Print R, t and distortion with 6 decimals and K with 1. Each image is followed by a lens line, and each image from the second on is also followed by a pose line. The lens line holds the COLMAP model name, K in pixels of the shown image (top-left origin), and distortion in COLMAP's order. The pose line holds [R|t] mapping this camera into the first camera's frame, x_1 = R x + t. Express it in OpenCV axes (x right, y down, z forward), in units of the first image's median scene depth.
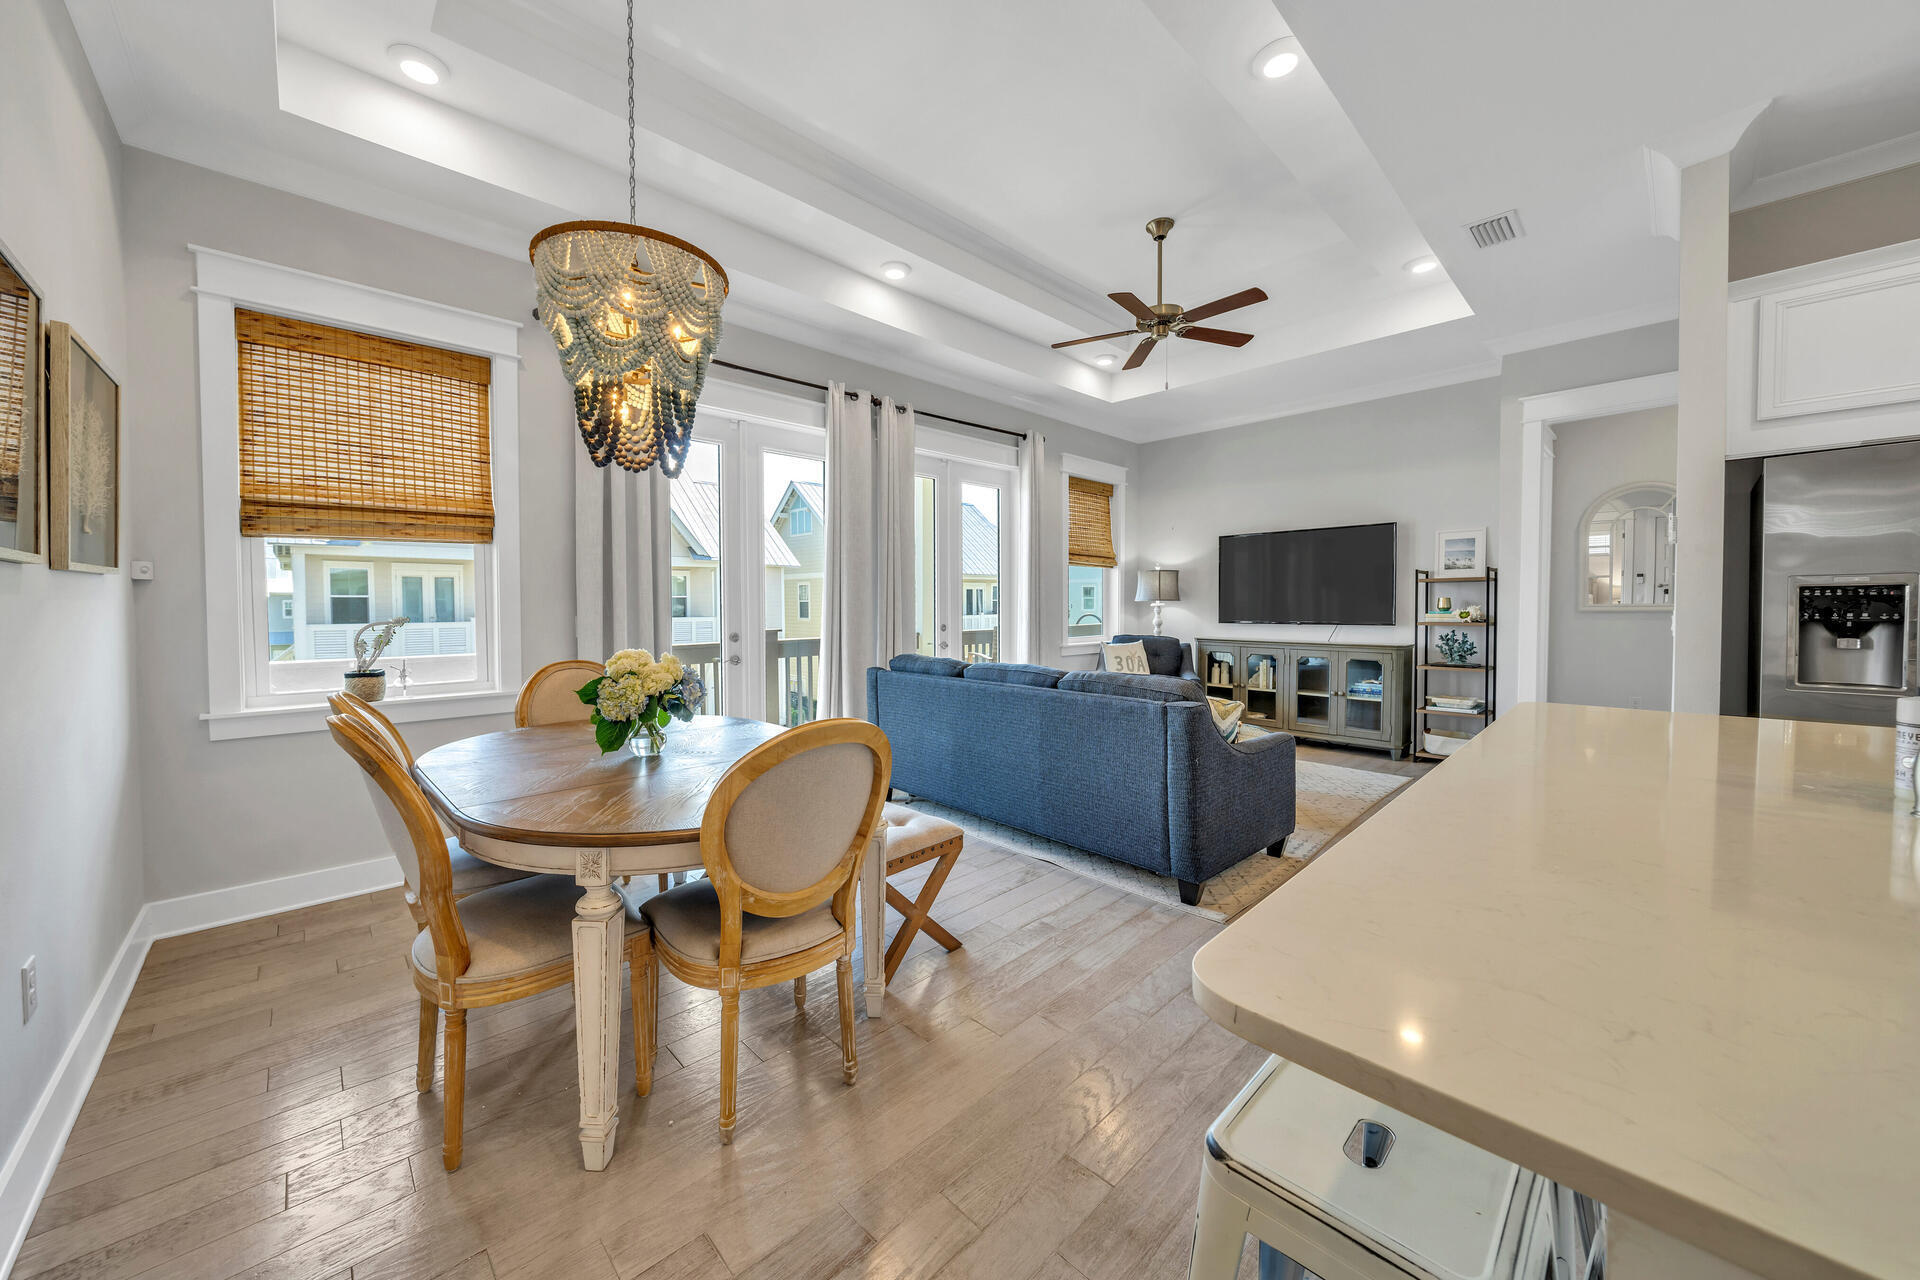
lens RADIAL K [[671.9, 0, 941.9], [0, 671.9, 649.9], [0, 0, 1]] dist [-0.007804, 0.000438]
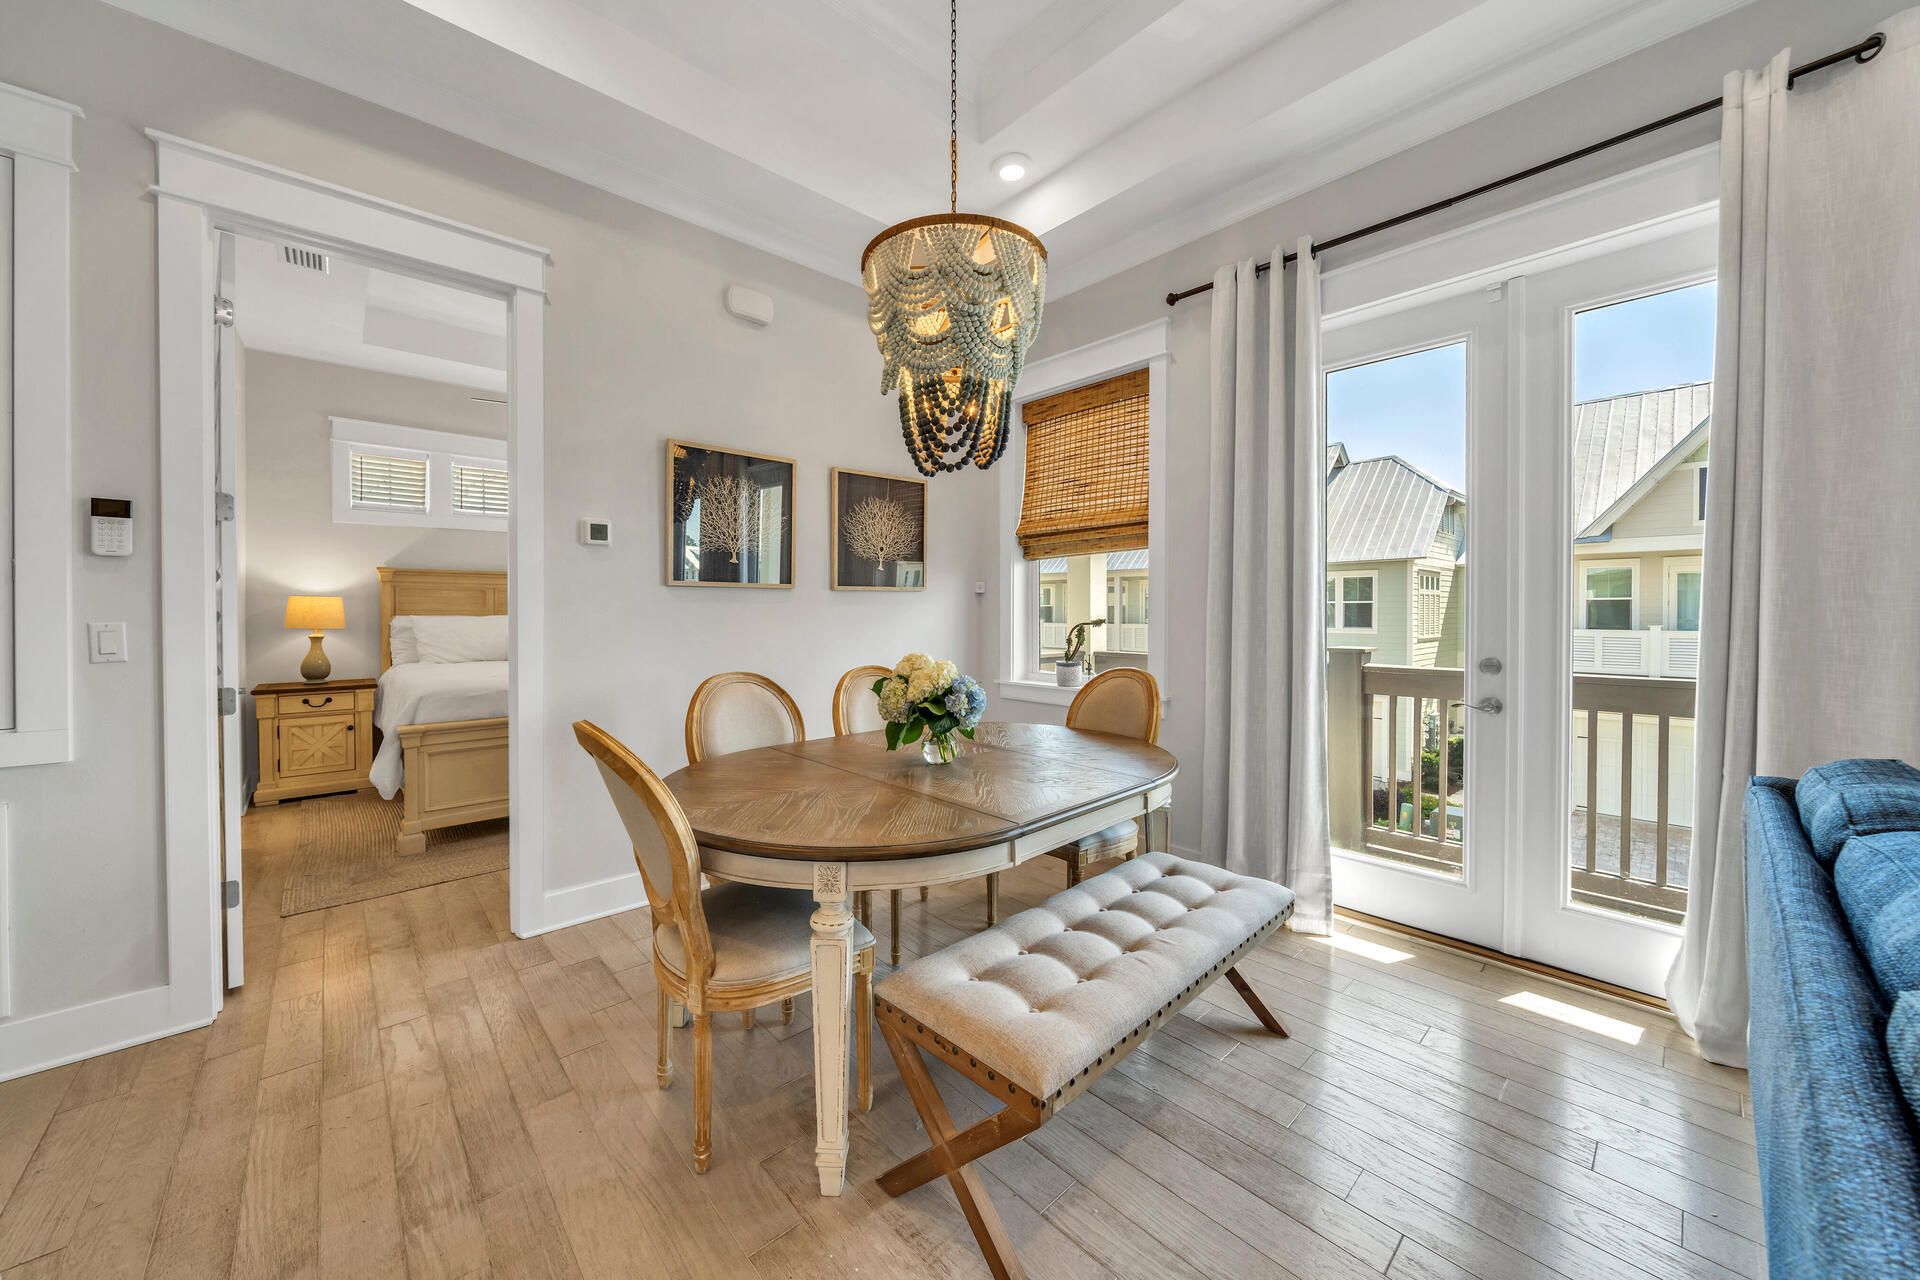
lens RADIAL K [[671.9, 0, 910.1], [0, 671.9, 625.3], [0, 0, 1]] dist [-0.007804, 0.000438]
pose [[-0.024593, 0.021474, -0.999467, 0.333250], [-0.064590, 0.997646, 0.023025, -0.037485], [0.997609, 0.065122, -0.023148, 0.624674]]
